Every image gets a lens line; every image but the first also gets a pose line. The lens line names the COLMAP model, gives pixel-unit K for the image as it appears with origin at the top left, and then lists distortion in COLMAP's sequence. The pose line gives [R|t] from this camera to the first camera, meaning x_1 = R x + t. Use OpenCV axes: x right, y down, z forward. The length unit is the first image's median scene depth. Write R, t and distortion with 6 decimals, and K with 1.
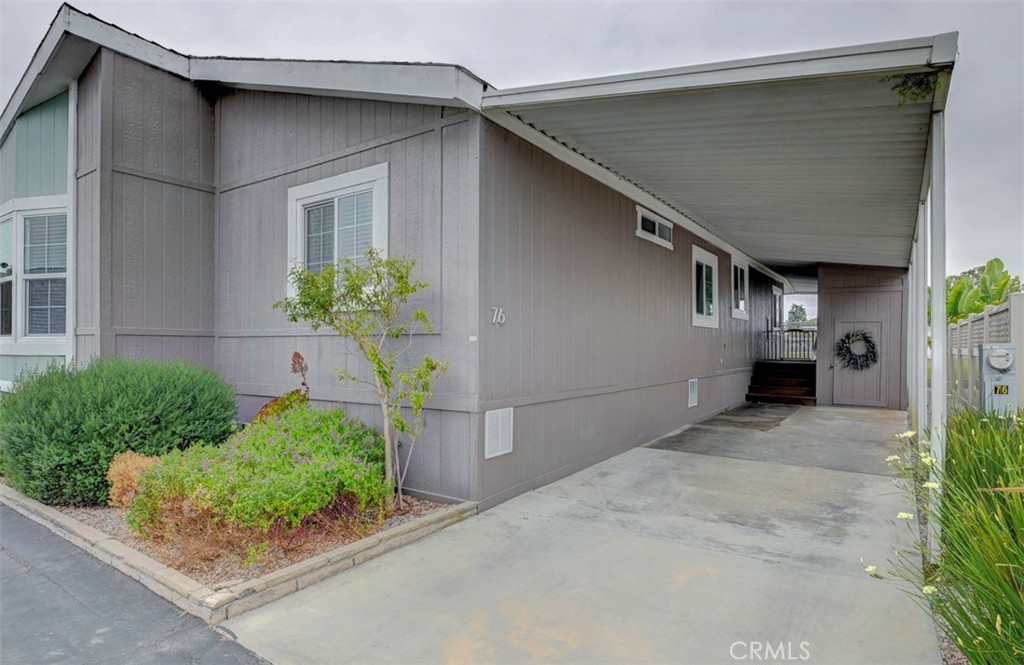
lens RADIAL K [[551.2, 0, 509.6], [0, 551.2, 336.2], [0, 0, 1]] dist [-0.004311, -0.000453]
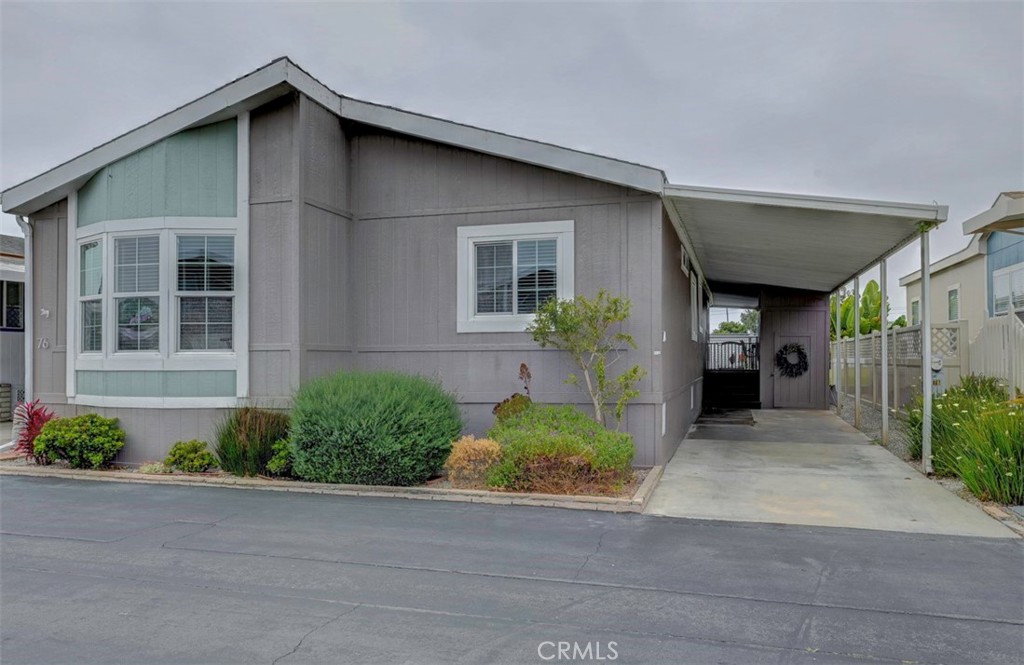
lens RADIAL K [[730.7, 0, 513.6], [0, 730.7, 333.7], [0, 0, 1]] dist [0.009060, 0.001208]
pose [[0.947080, 0.003990, 0.320973, -0.742502], [0.001381, 0.999863, -0.016502, -0.010657], [-0.320995, 0.016072, 0.946945, -0.497693]]
